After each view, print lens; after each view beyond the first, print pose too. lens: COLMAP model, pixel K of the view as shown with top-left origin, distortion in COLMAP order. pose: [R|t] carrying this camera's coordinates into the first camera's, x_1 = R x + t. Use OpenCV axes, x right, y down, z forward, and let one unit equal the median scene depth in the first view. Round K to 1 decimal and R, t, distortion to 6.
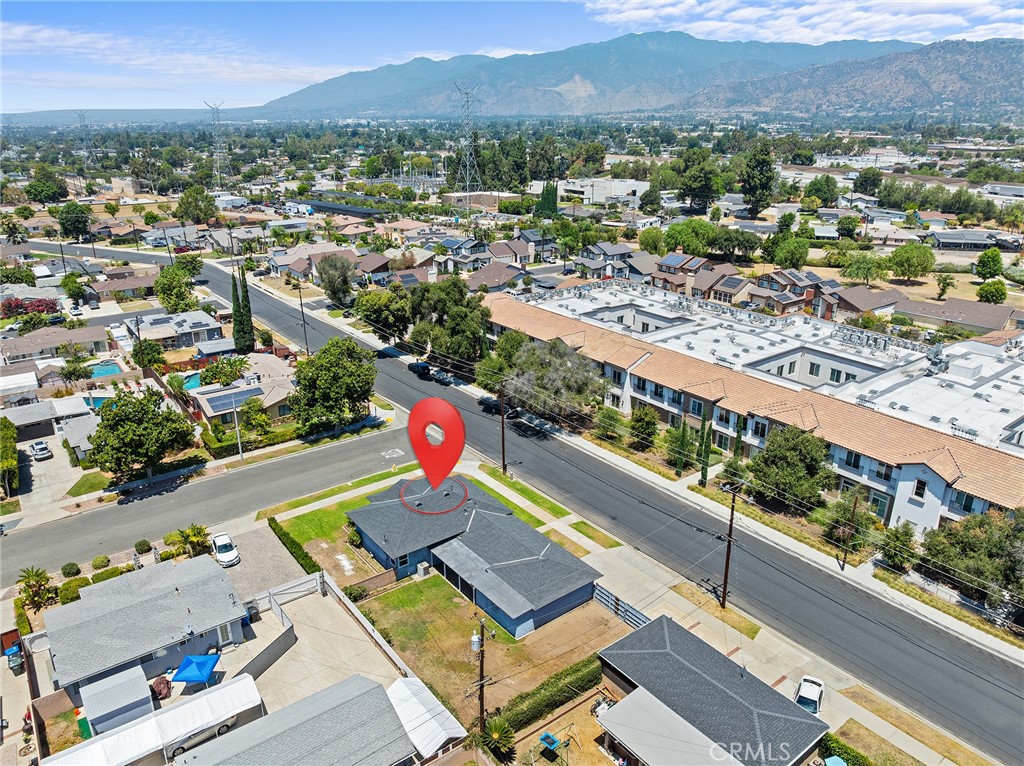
lens RADIAL K [[723.2, 0, 516.2], [0, 723.2, 383.6], [0, 0, 1]] dist [-0.041668, 0.007149]
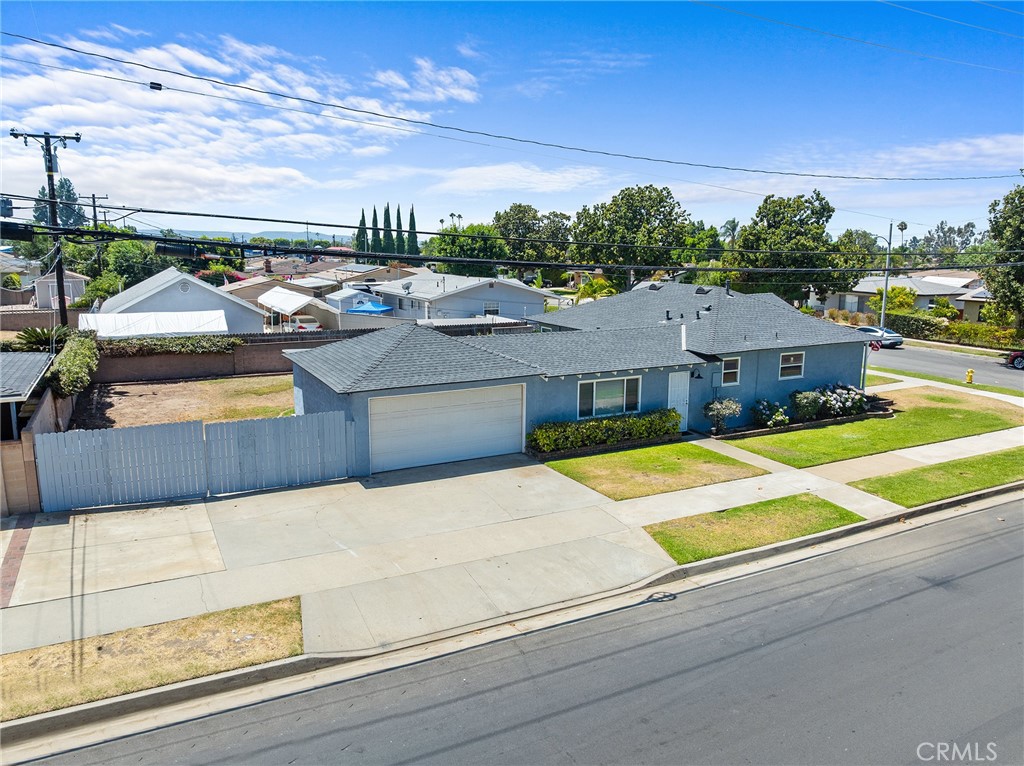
lens RADIAL K [[723.2, 0, 516.2], [0, 723.2, 383.6], [0, 0, 1]] dist [-0.041668, 0.007149]
pose [[-0.165652, 0.177809, -0.970022, 0.283805], [-0.356586, 0.906262, 0.227016, 0.117020], [0.919460, 0.383502, -0.086720, 0.769160]]
